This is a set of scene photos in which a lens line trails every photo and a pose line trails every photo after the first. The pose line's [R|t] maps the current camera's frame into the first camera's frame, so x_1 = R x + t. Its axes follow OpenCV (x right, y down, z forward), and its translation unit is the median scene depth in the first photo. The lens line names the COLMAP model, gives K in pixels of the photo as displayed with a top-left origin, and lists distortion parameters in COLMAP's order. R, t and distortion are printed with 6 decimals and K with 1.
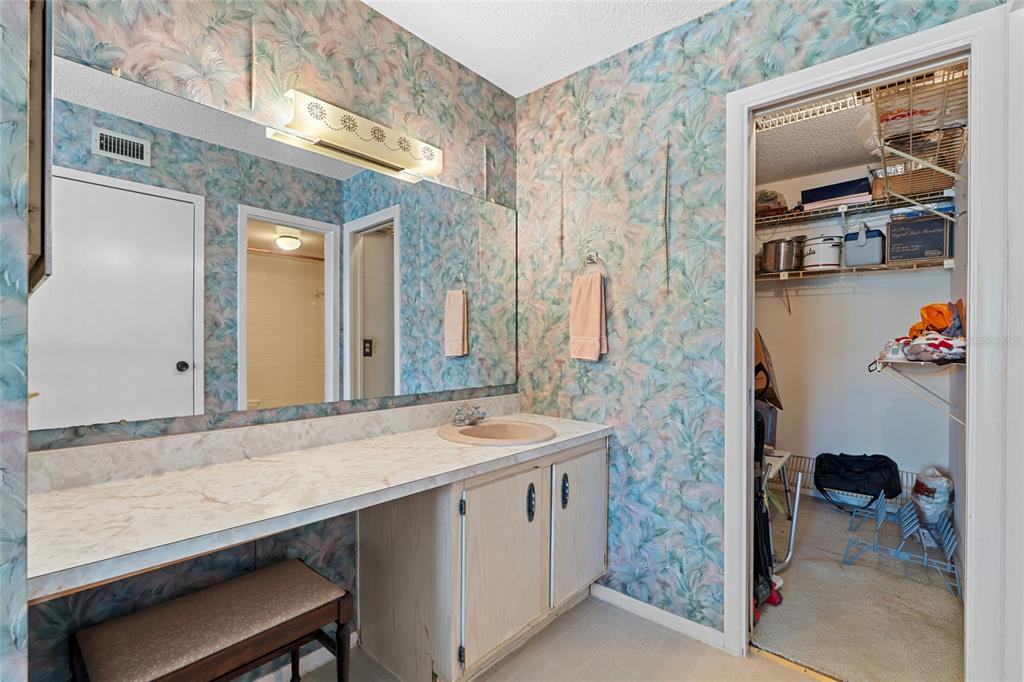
lens RADIAL K [[462.7, 0, 509.4], [0, 462.7, 343.7], [0, 0, 1]] dist [-0.009661, 0.001084]
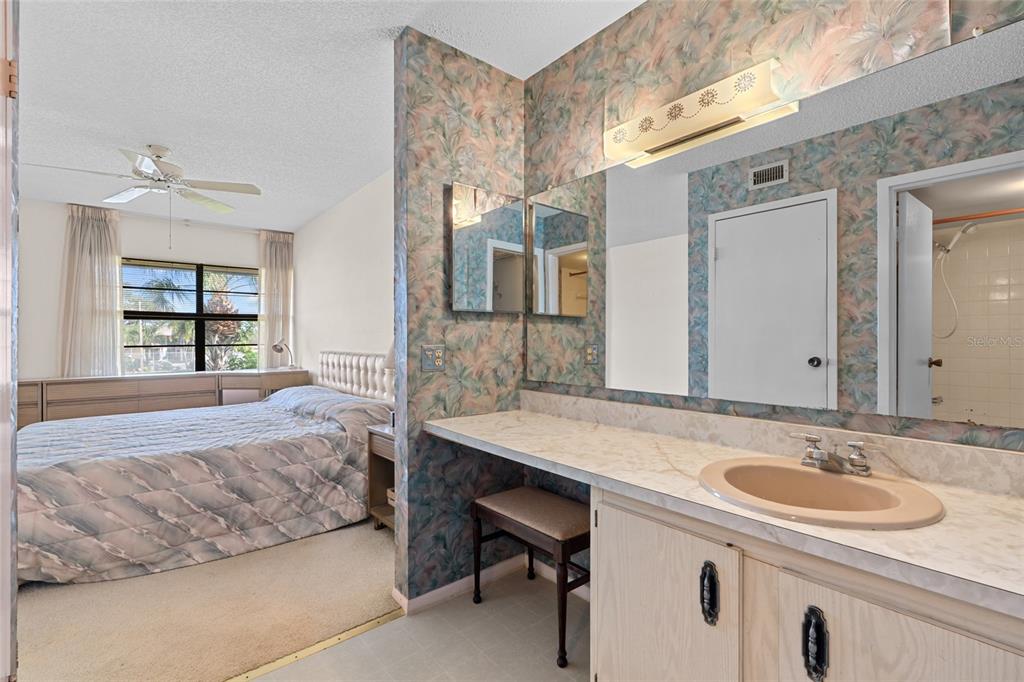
lens RADIAL K [[462.7, 0, 515.3], [0, 462.7, 341.3], [0, 0, 1]] dist [-0.009661, 0.001084]
pose [[-0.157945, -0.002131, -0.987446, 0.890473], [-0.002321, 0.999996, -0.001787, 0.014346], [0.987445, 0.002010, -0.157949, 1.080263]]
